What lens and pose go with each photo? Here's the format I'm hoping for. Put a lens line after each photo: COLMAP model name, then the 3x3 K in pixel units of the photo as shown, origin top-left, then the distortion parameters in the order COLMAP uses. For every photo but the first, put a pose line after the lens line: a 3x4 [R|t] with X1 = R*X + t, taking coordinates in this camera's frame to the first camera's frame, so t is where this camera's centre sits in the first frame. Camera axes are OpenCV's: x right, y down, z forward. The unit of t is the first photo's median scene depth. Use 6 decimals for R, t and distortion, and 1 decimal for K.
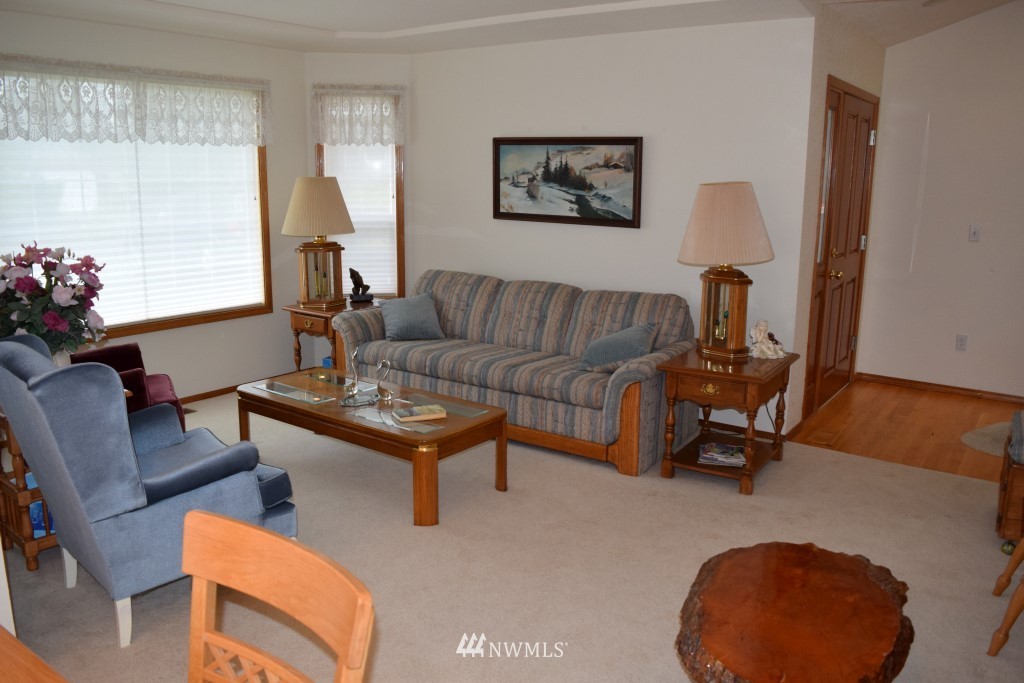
lens RADIAL K [[807.6, 0, 510.8], [0, 807.6, 335.5], [0, 0, 1]] dist [-0.094081, 0.022919]
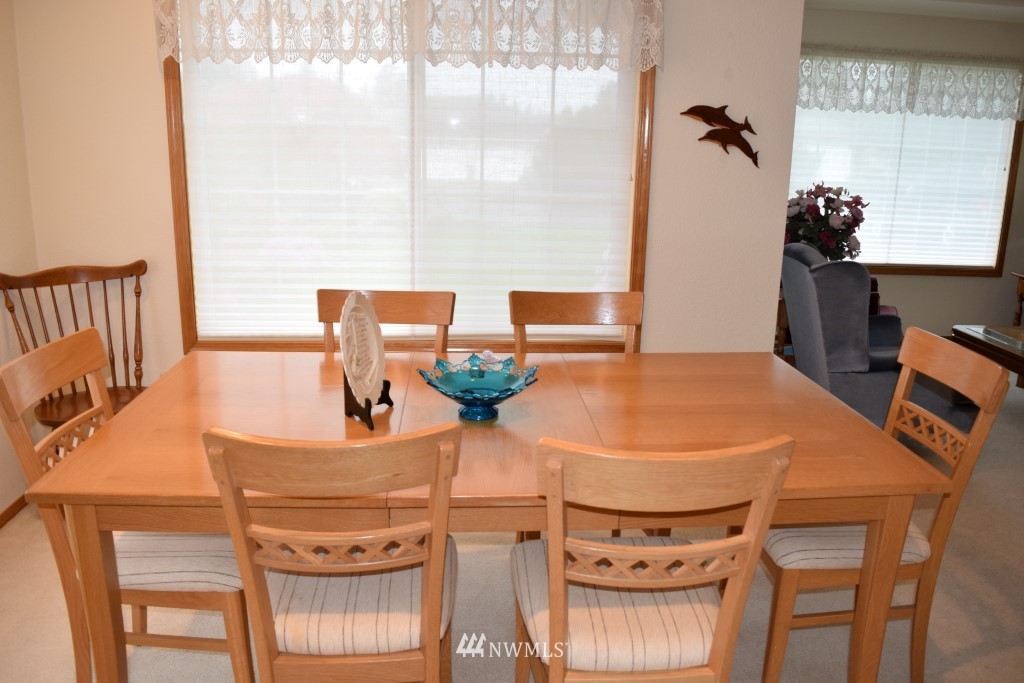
lens RADIAL K [[807.6, 0, 516.2], [0, 807.6, 335.4], [0, 0, 1]] dist [-0.094081, 0.022919]
pose [[0.646775, 0.188205, -0.739095, 0.093102], [-0.167172, 0.980492, 0.103385, 0.065350], [0.744135, 0.056689, 0.665620, -0.231414]]
